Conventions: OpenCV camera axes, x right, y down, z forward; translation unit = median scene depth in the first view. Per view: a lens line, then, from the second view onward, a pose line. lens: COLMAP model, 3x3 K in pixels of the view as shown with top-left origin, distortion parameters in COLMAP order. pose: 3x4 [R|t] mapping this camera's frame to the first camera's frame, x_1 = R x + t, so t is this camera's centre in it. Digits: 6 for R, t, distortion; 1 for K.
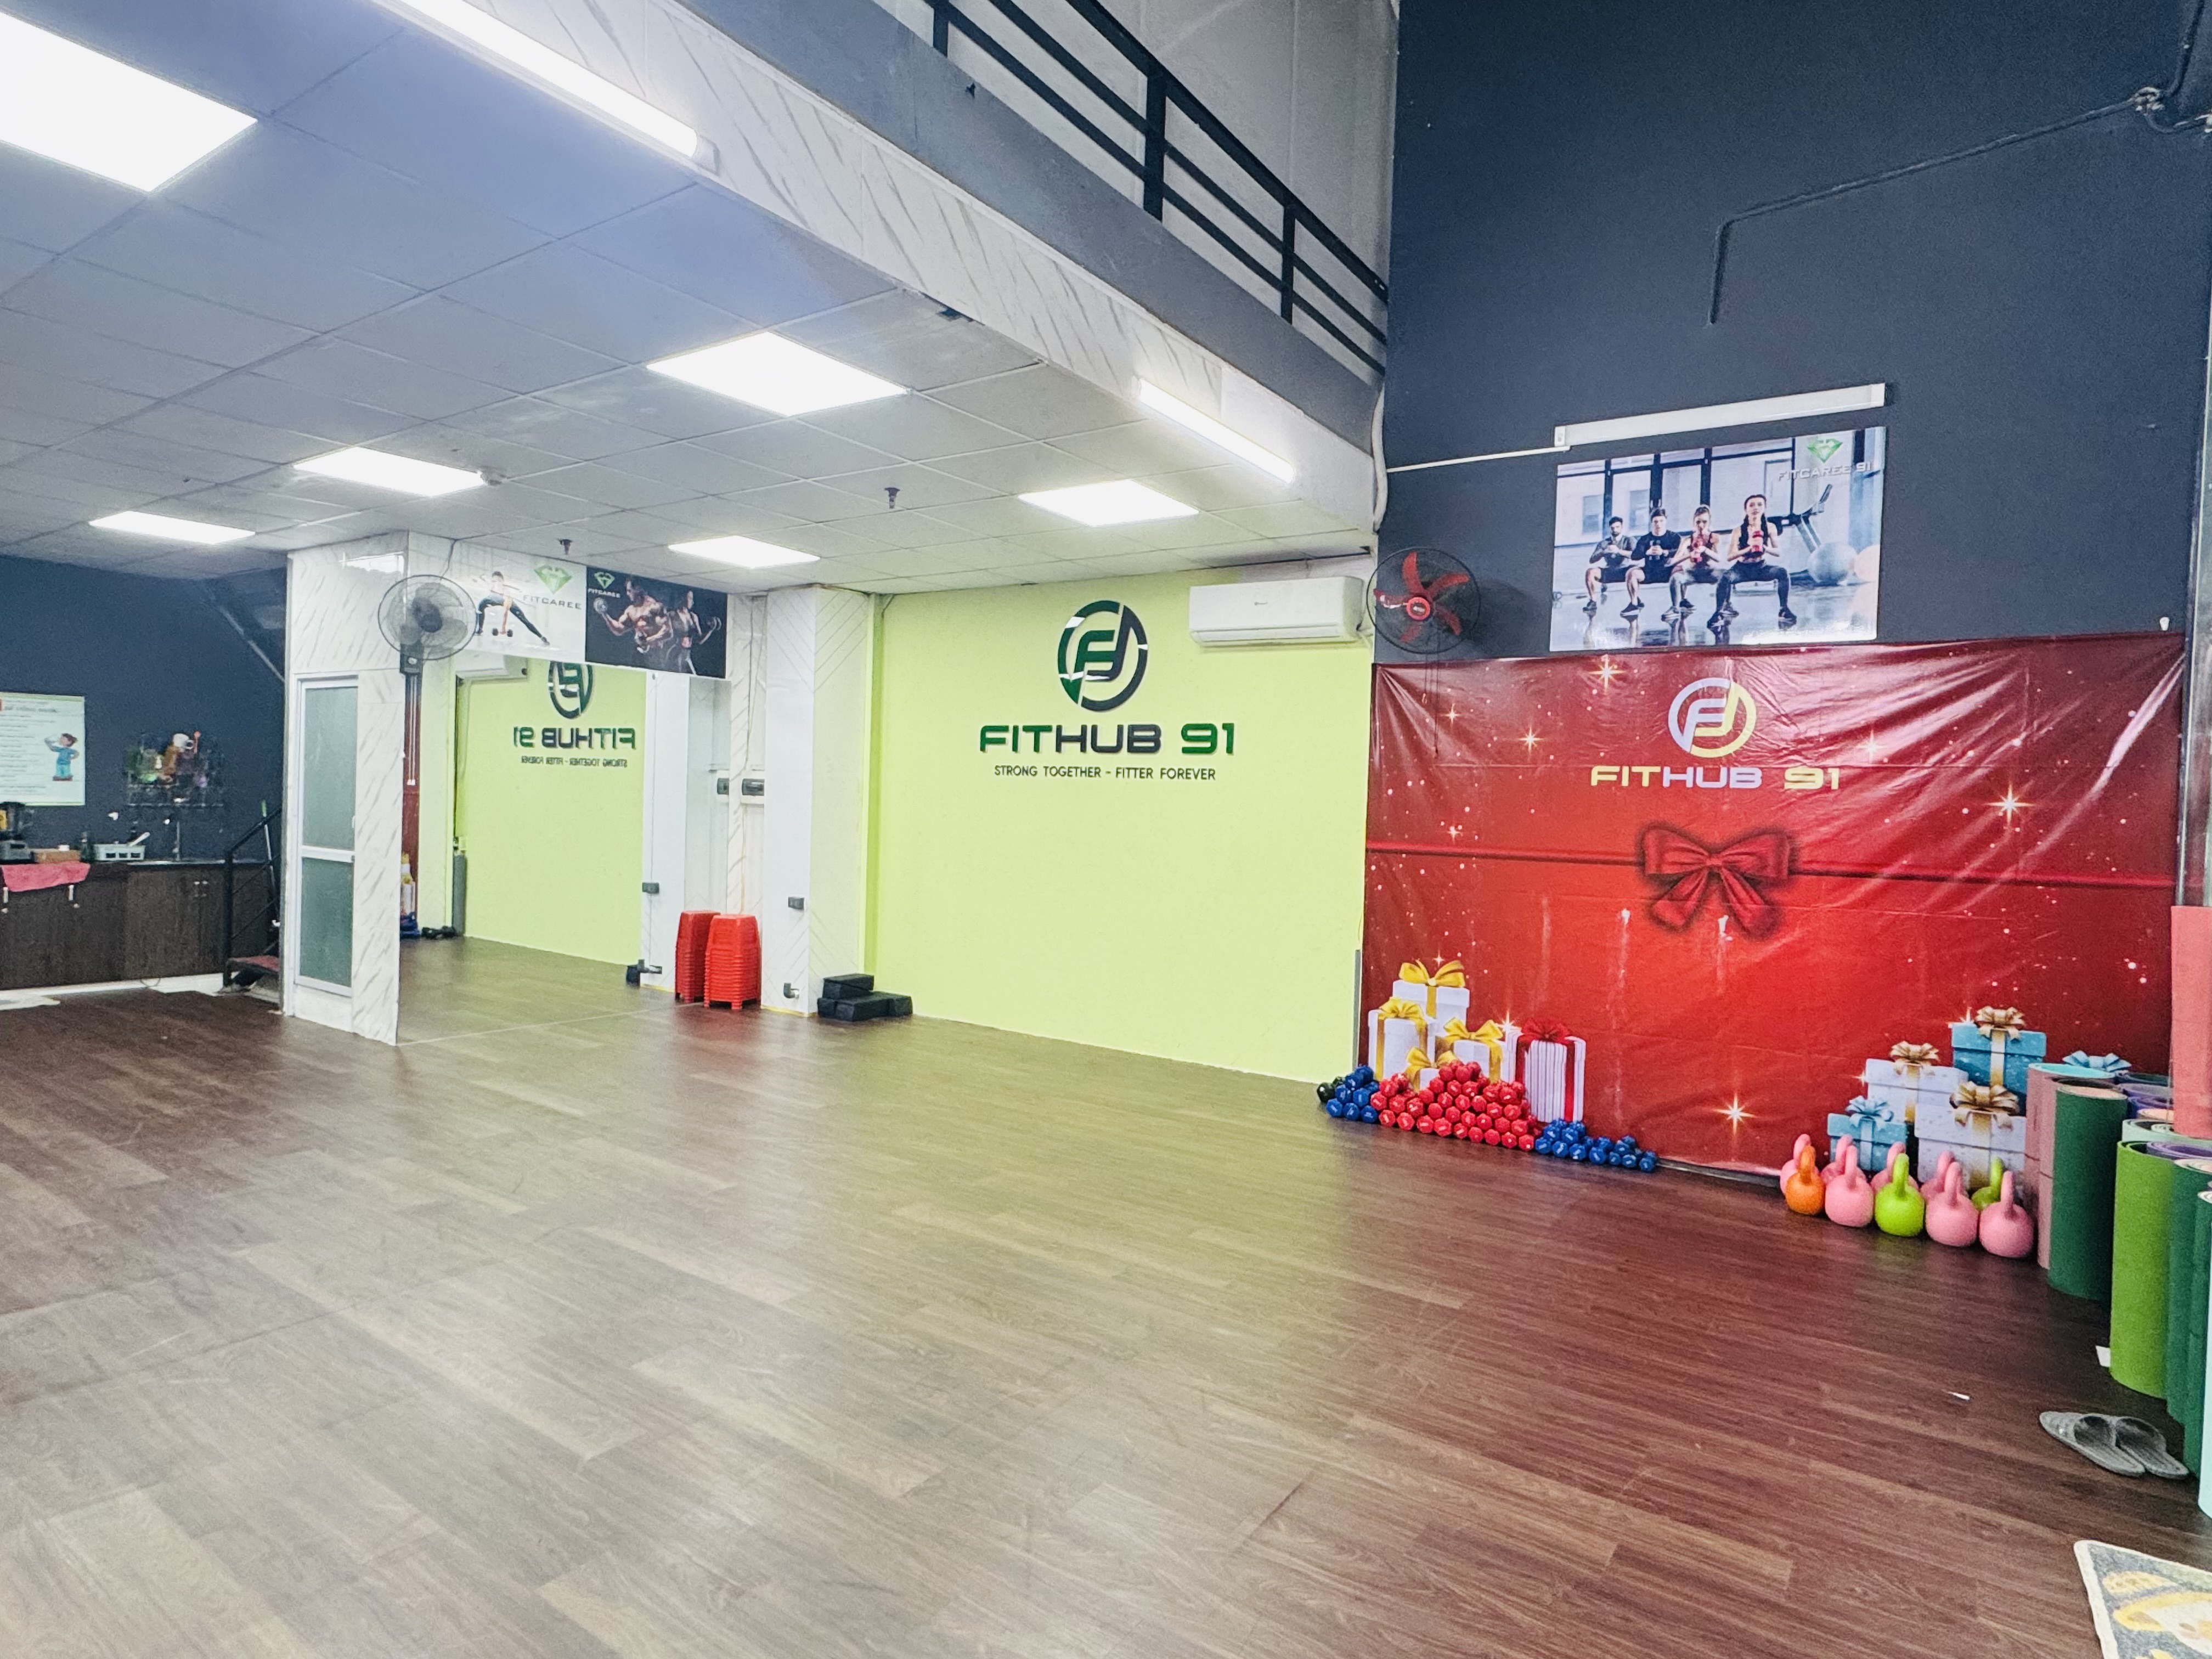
lens RADIAL K [[1207.0, 0, 1099.3], [0, 1207.0, 828.1], [0, 0, 1]] dist [-0.004310, -0.000133]
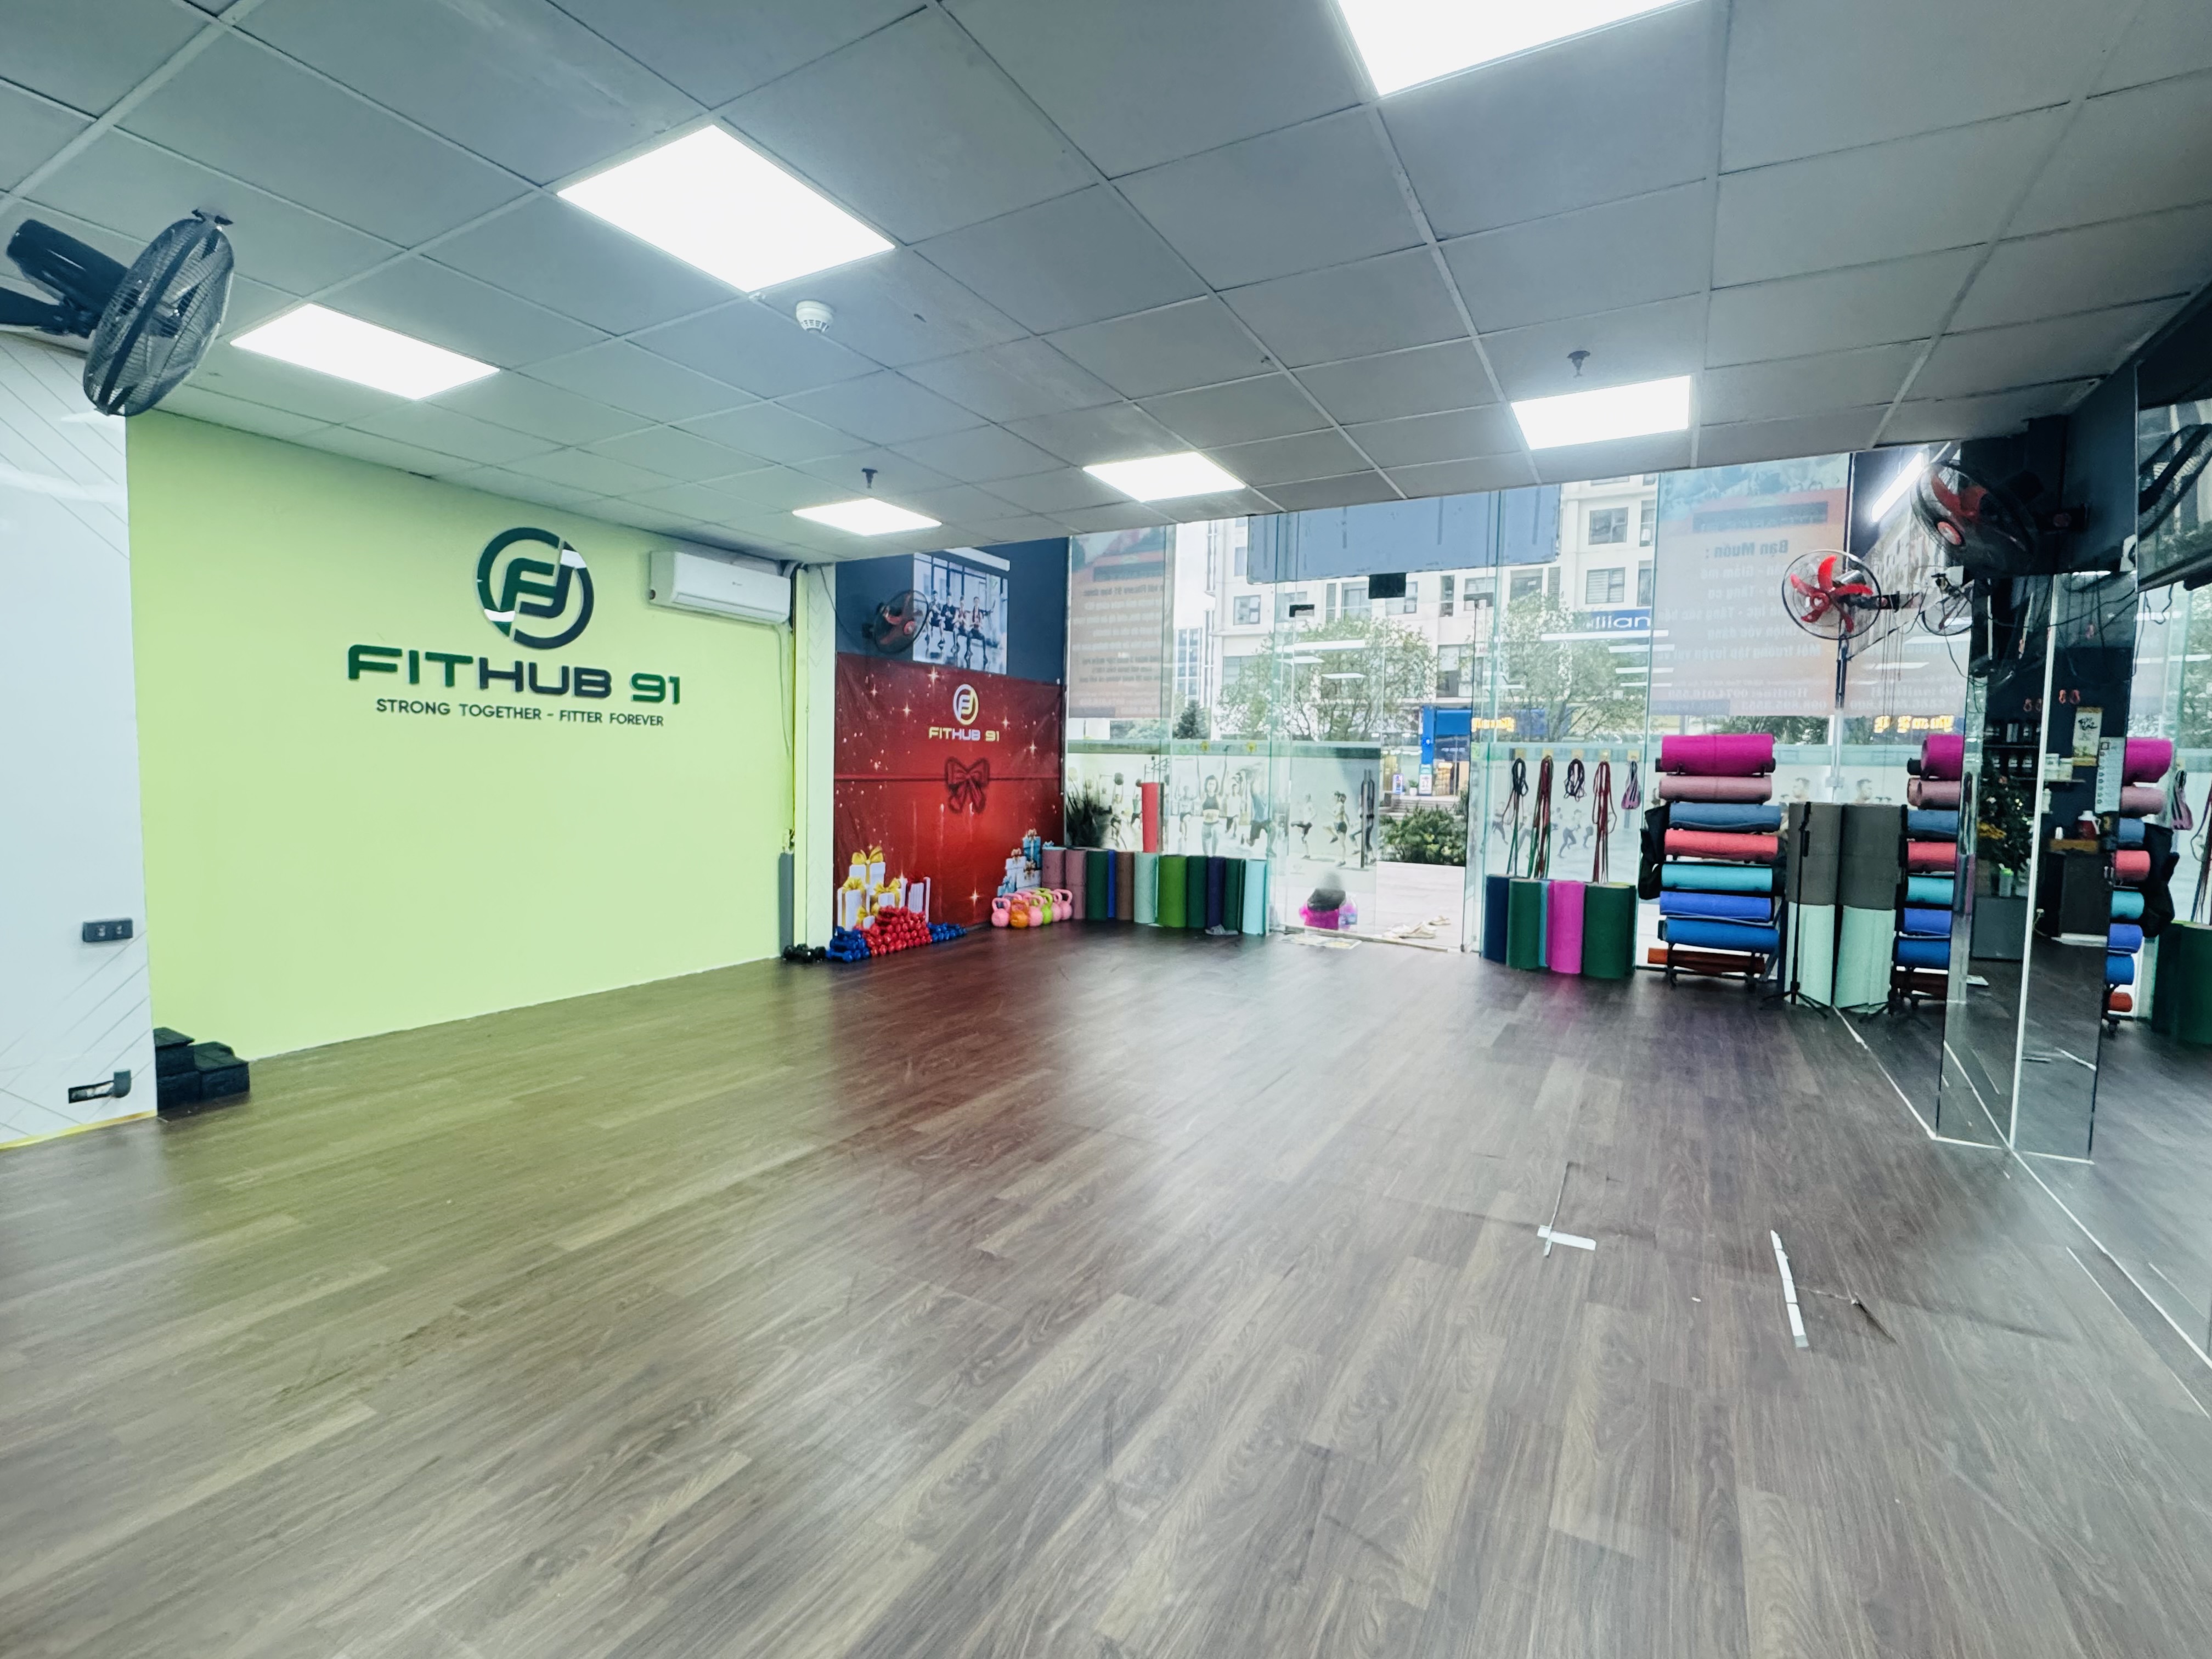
lens RADIAL K [[972.3, 0, 1105.4], [0, 972.3, 821.8], [0, 0, 1]] dist [-0.002044, -0.000234]
pose [[-0.066089, -0.094017, 0.993375, -0.998968], [-0.002259, 0.995563, 0.094074, -0.044403], [-0.997811, 0.003973, -0.066008, 0.774213]]
